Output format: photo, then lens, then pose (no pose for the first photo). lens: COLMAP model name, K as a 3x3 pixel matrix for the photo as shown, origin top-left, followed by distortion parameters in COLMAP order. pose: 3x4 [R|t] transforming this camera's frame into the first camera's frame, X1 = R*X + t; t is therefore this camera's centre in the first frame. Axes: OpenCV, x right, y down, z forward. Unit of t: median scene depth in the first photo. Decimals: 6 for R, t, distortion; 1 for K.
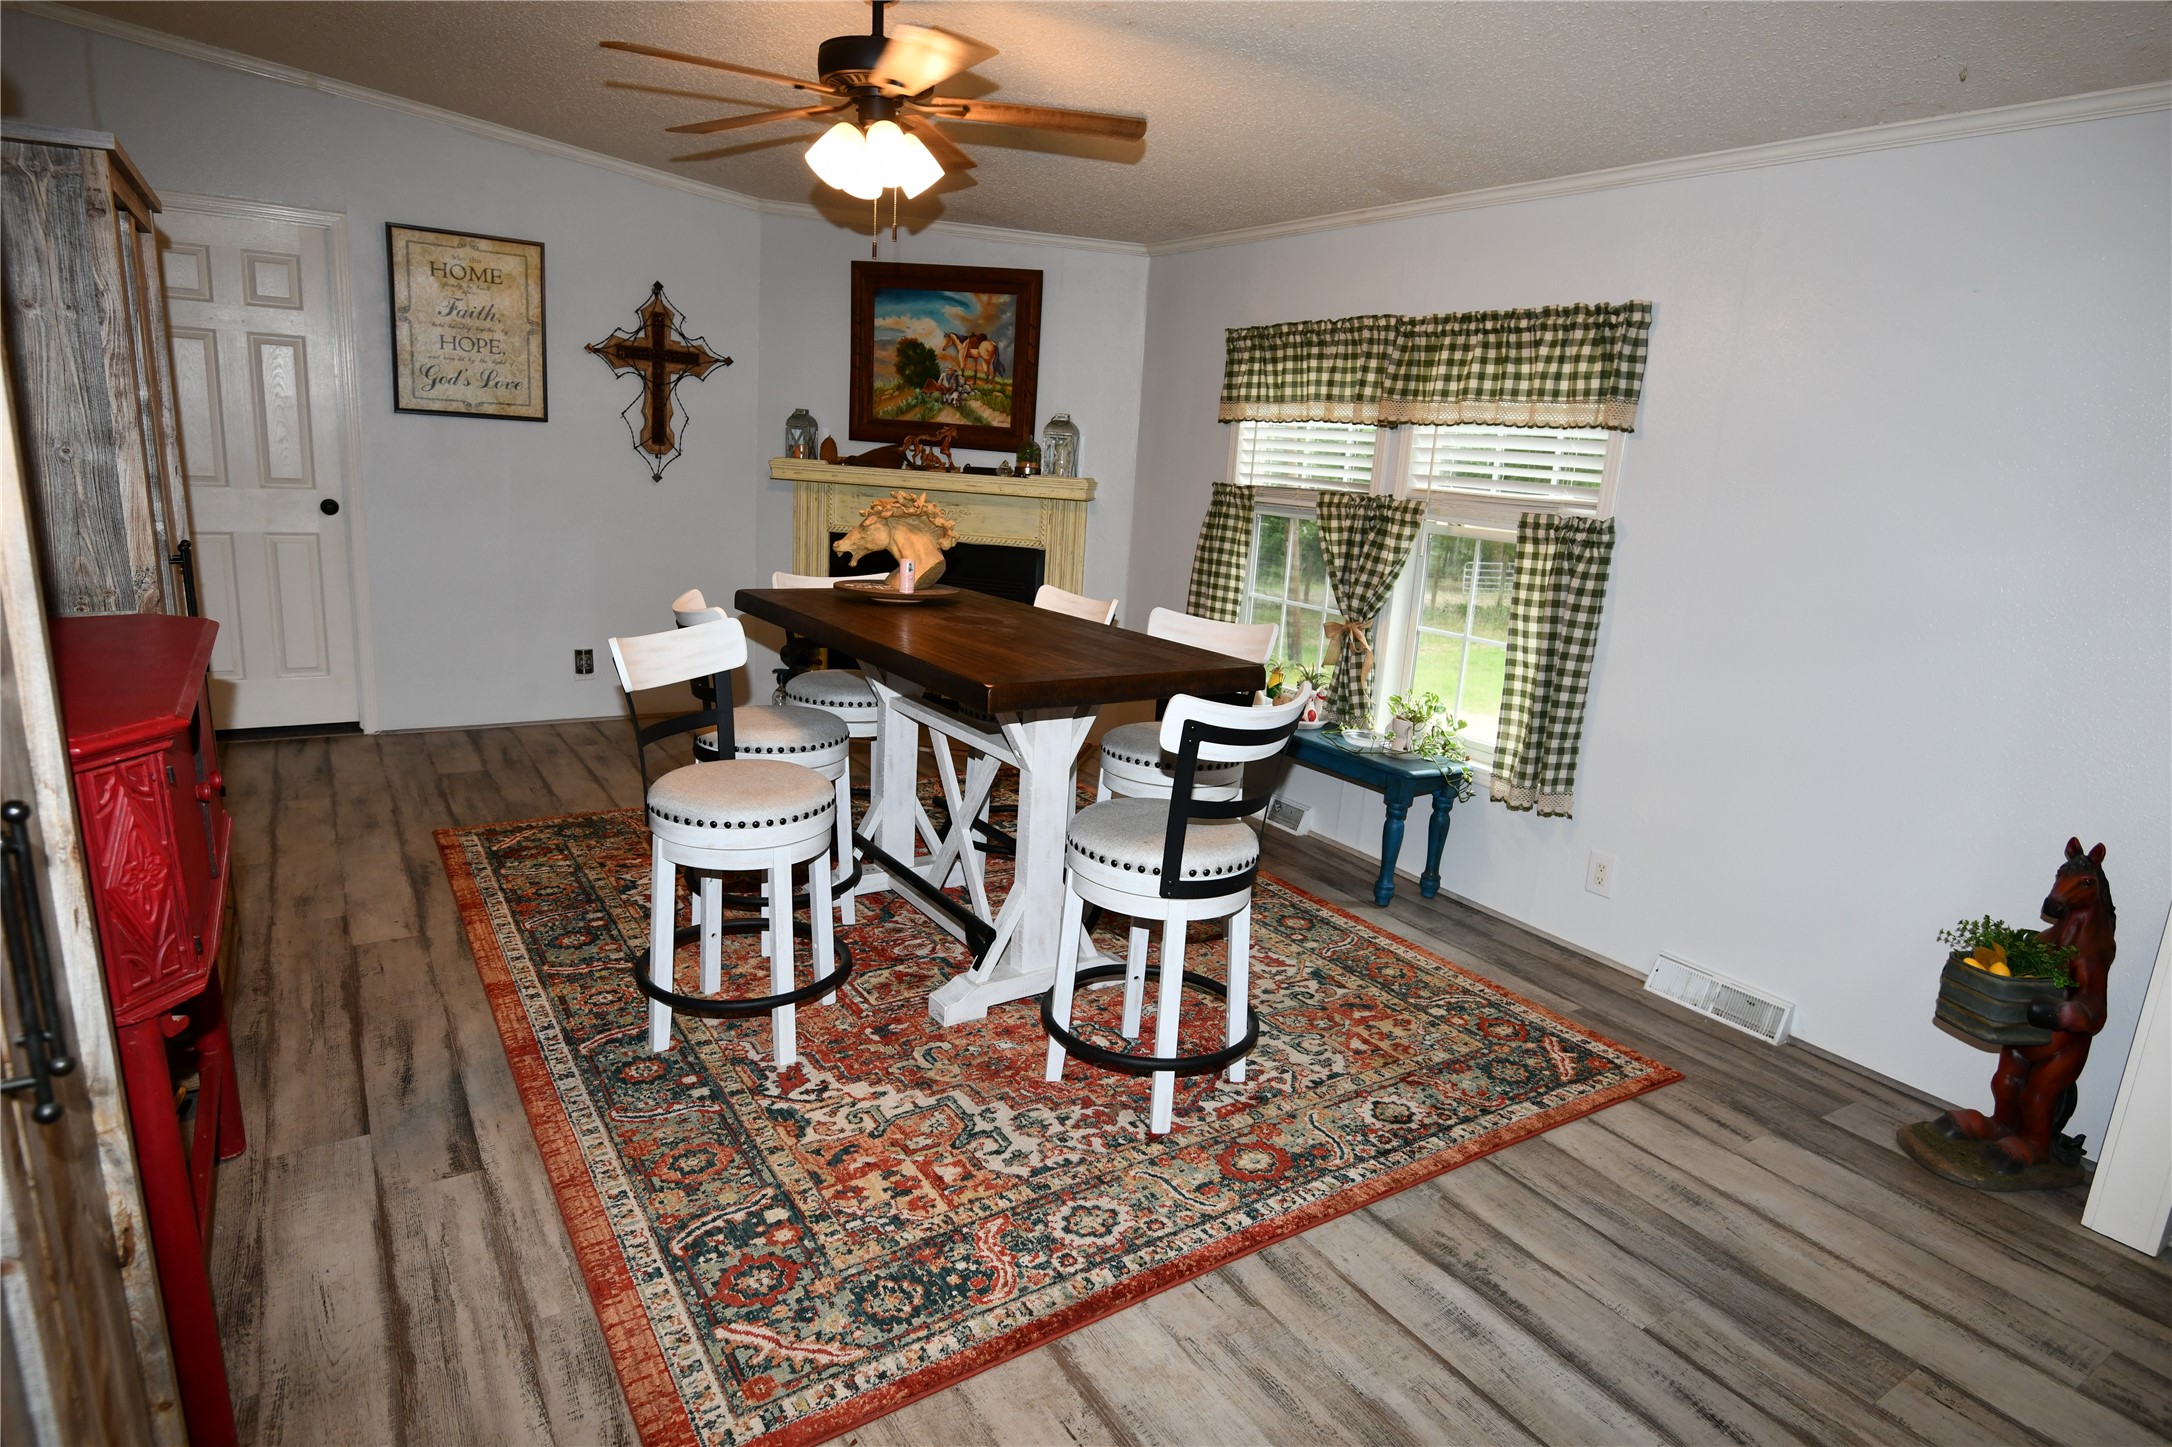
lens RADIAL K [[1198.4, 0, 1086.8], [0, 1198.4, 731.3], [0, 0, 1]] dist [-0.005810, -0.014460]
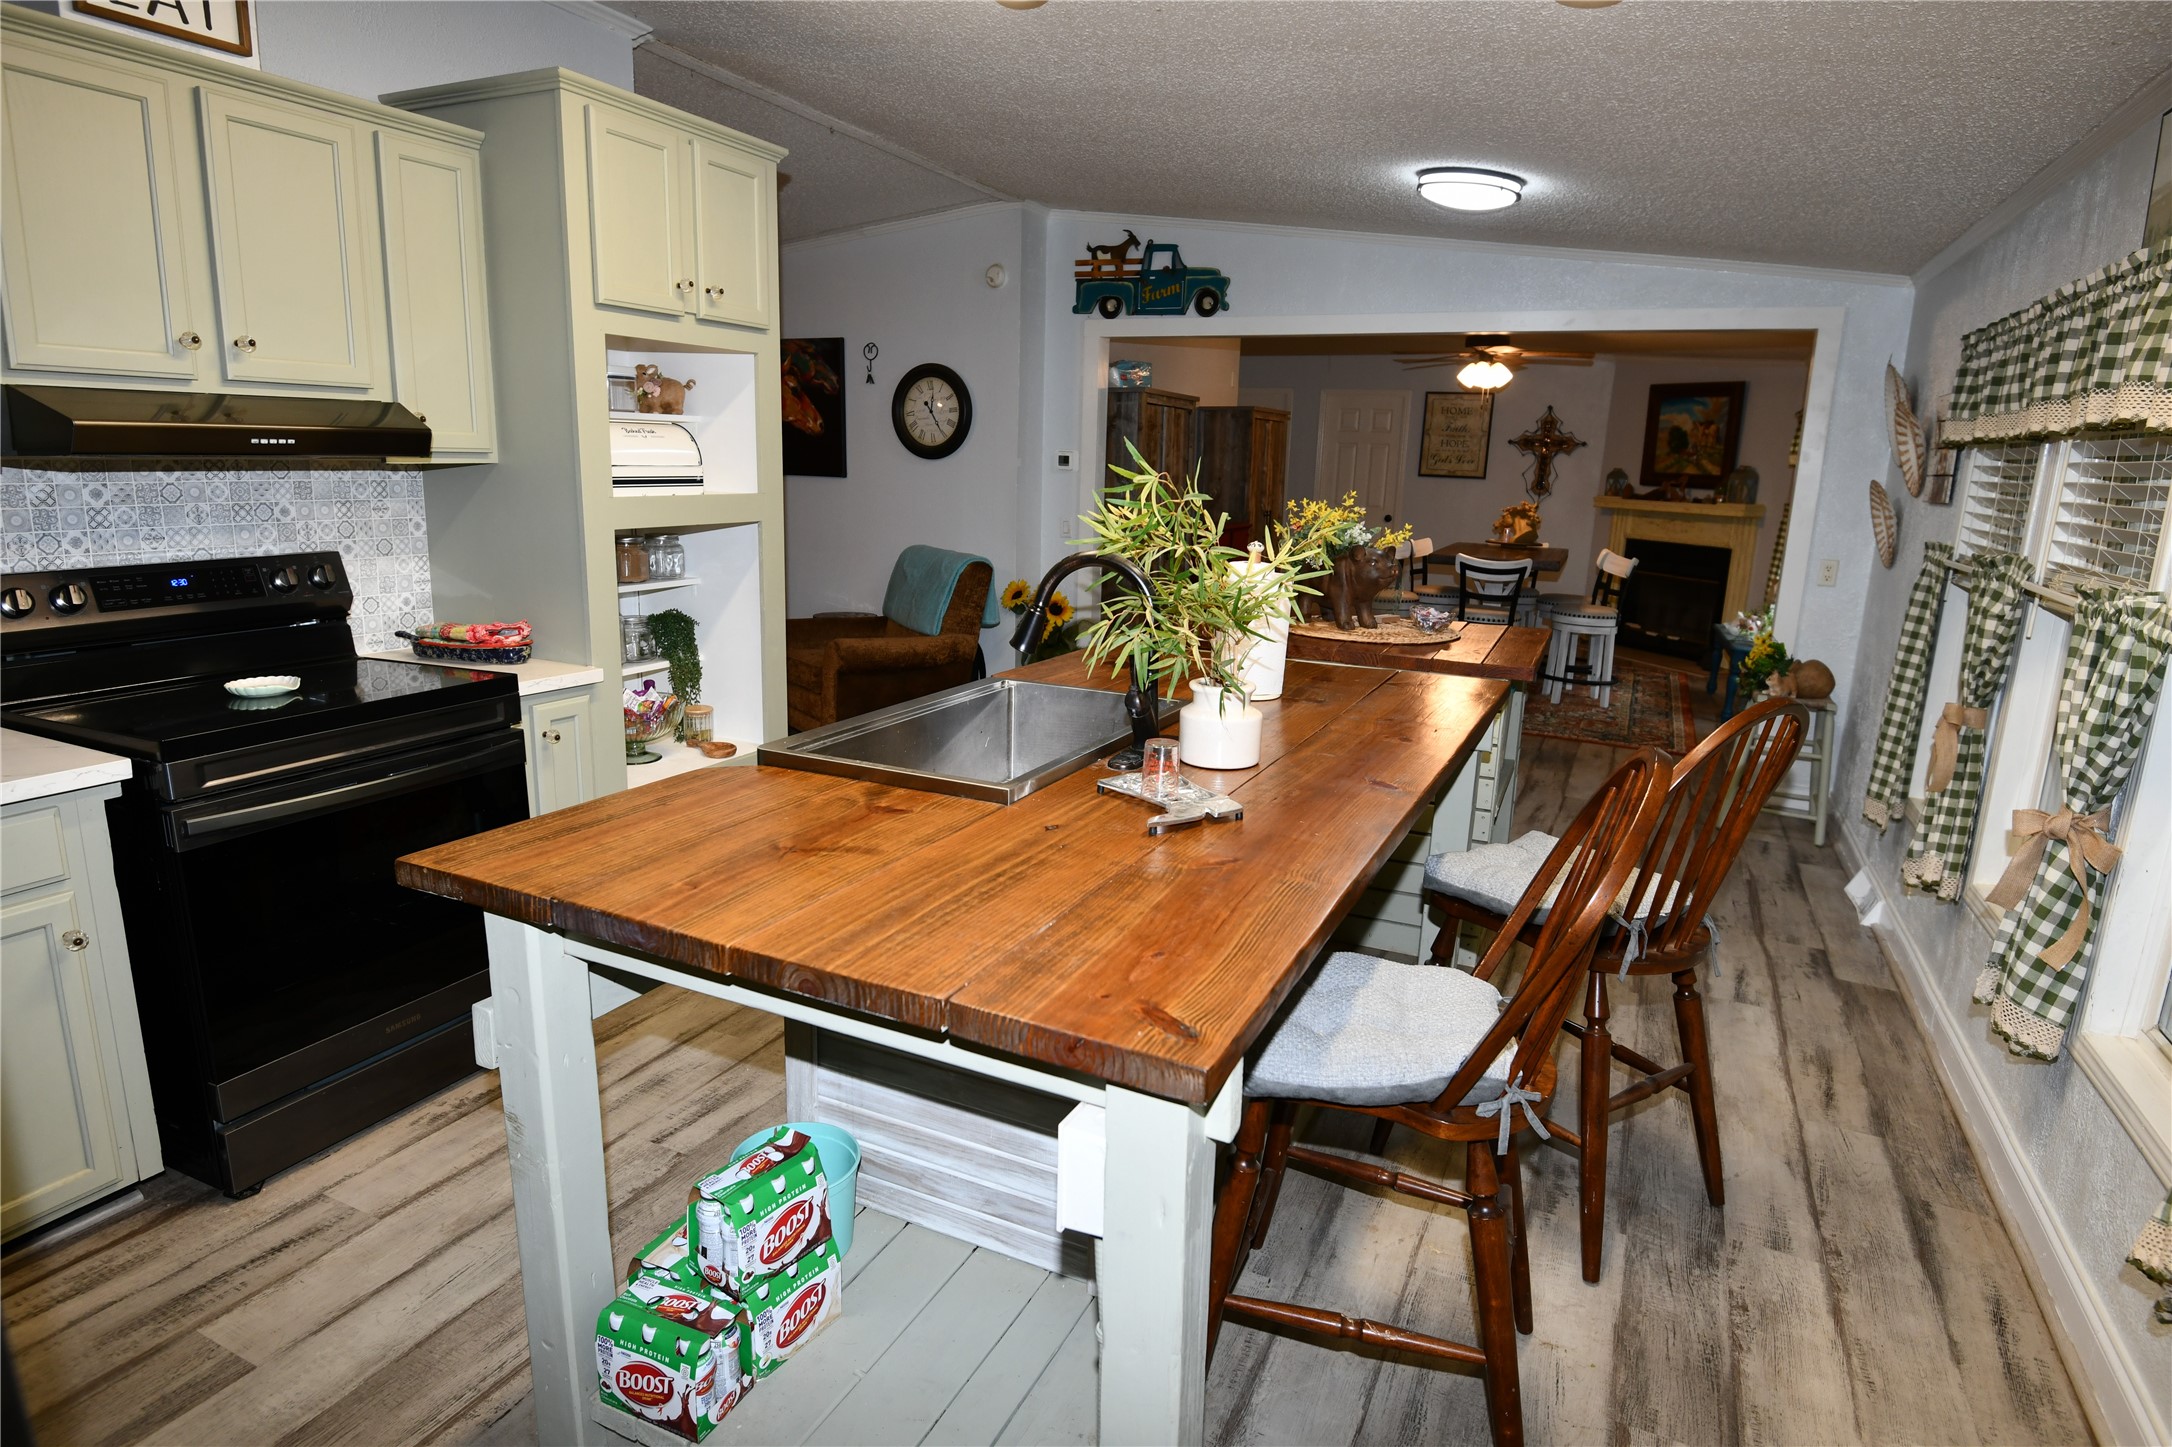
lens RADIAL K [[1198.4, 0, 1085.1], [0, 1198.4, 747.3], [0, 0, 1]] dist [-0.005810, -0.014460]
pose [[0.532421, 0.155547, -0.832065, 0.917494], [-0.194730, 0.979115, 0.058433, 0.193855], [0.823776, 0.130917, 0.551591, -0.599066]]
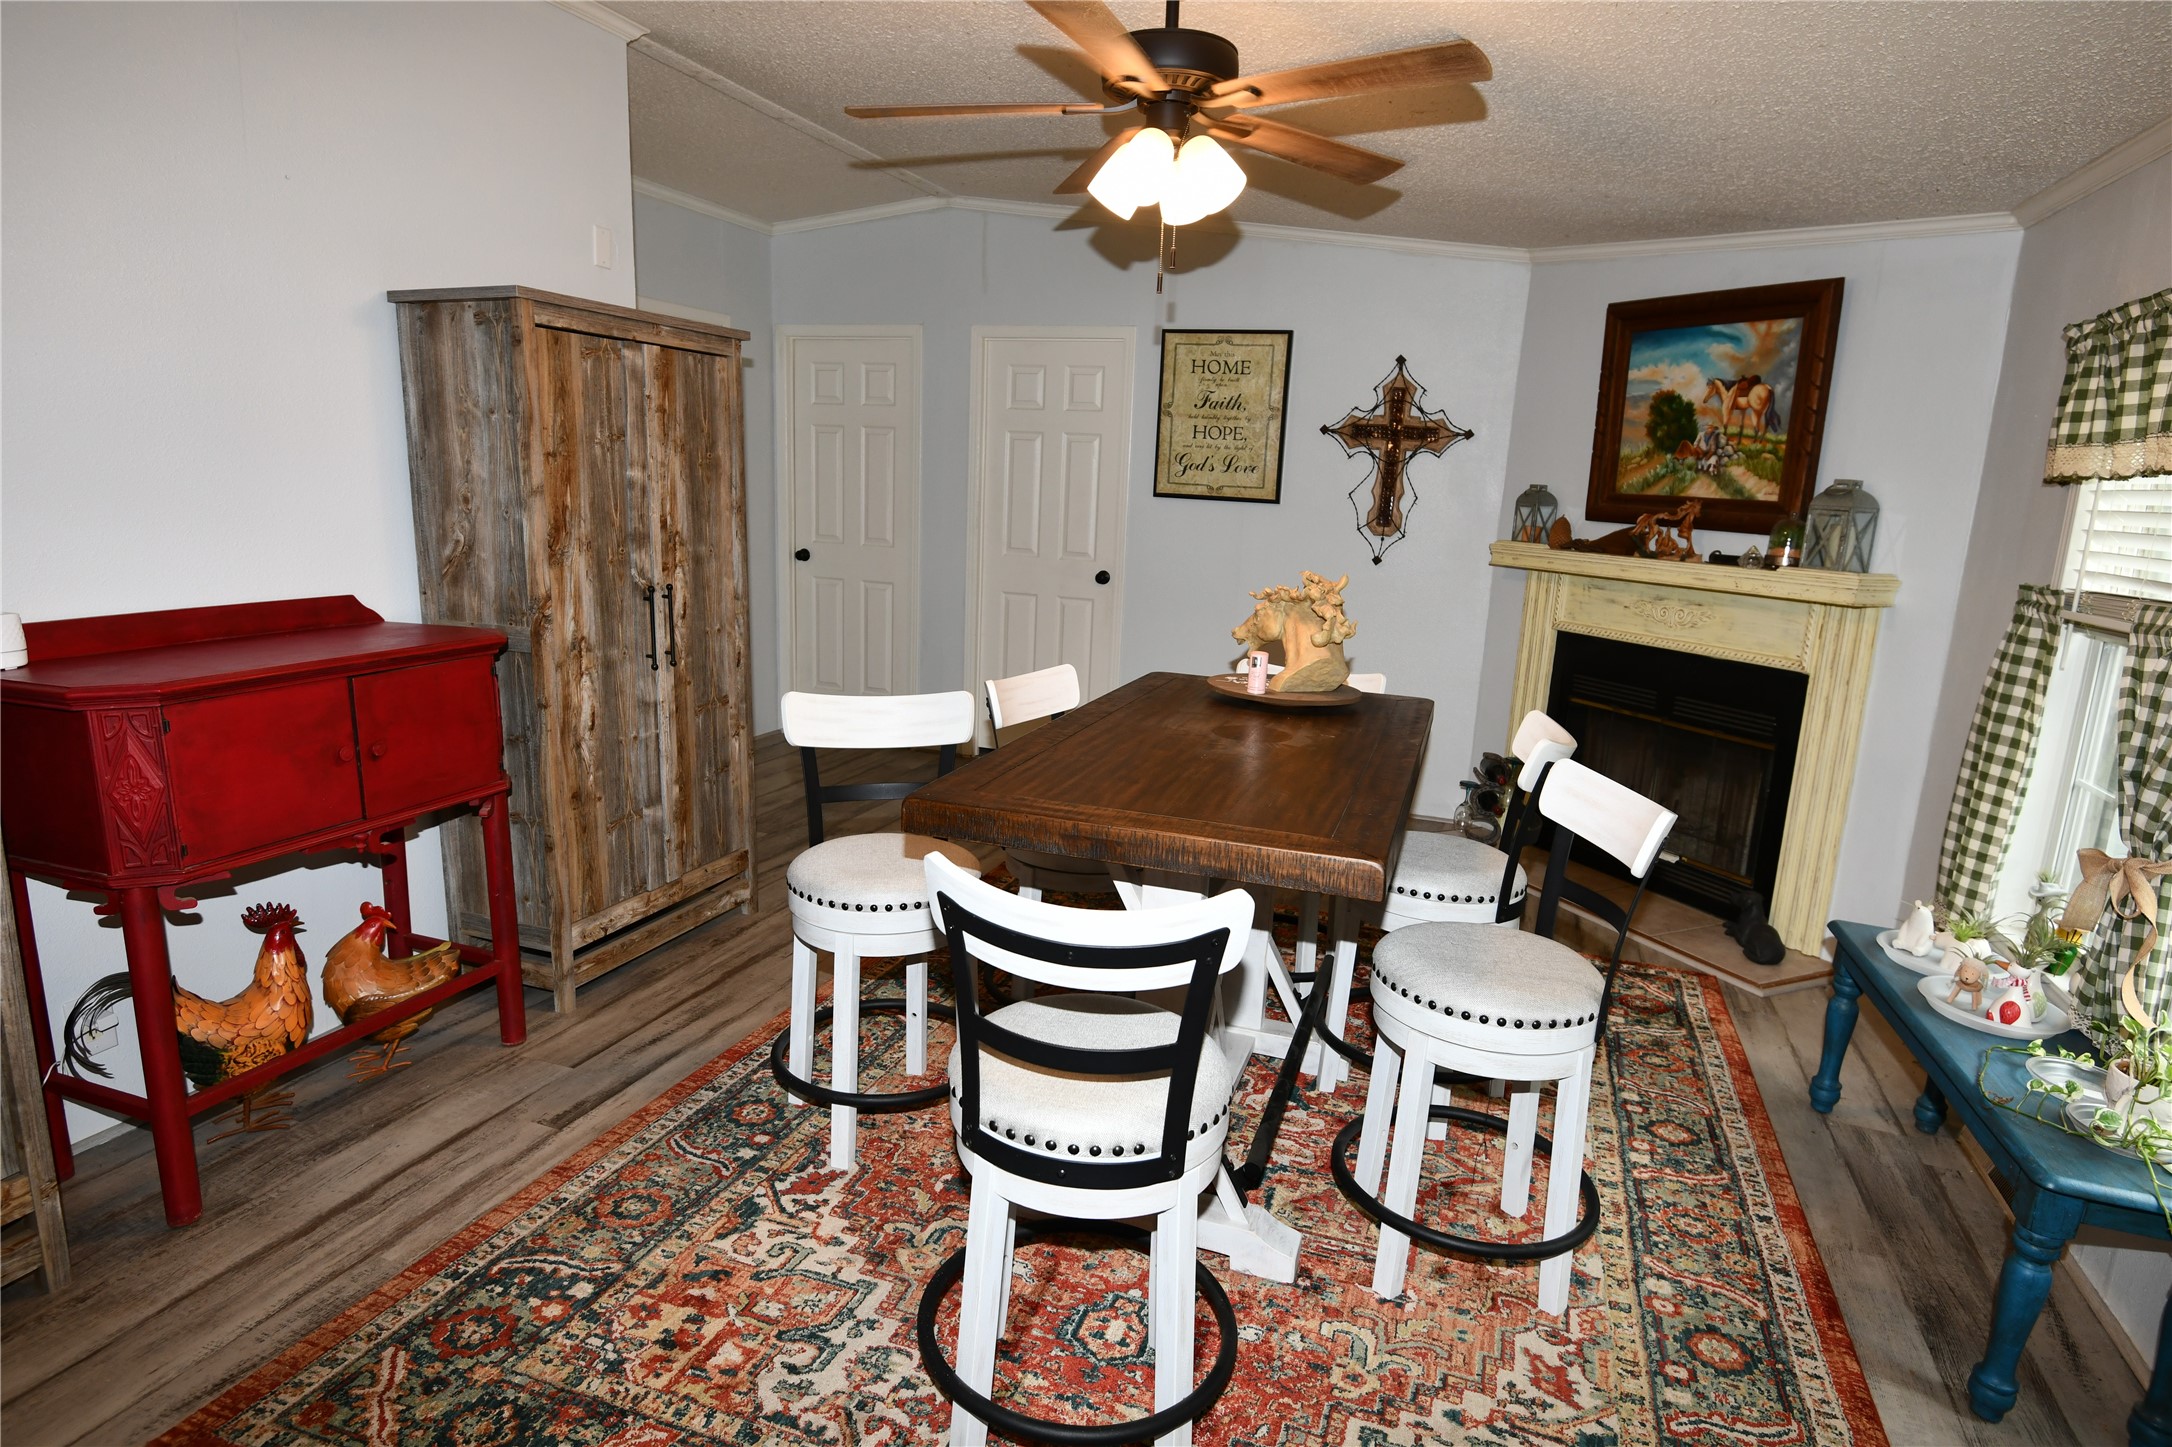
lens RADIAL K [[1198.4, 0, 1081.8], [0, 1198.4, 726.3], [0, 0, 1]] dist [-0.005810, -0.014460]
pose [[0.597092, 0.127729, -0.791938, 0.272664], [-0.192387, 0.981230, 0.013206, -0.052028], [0.778761, 0.144473, 0.610458, 0.265352]]
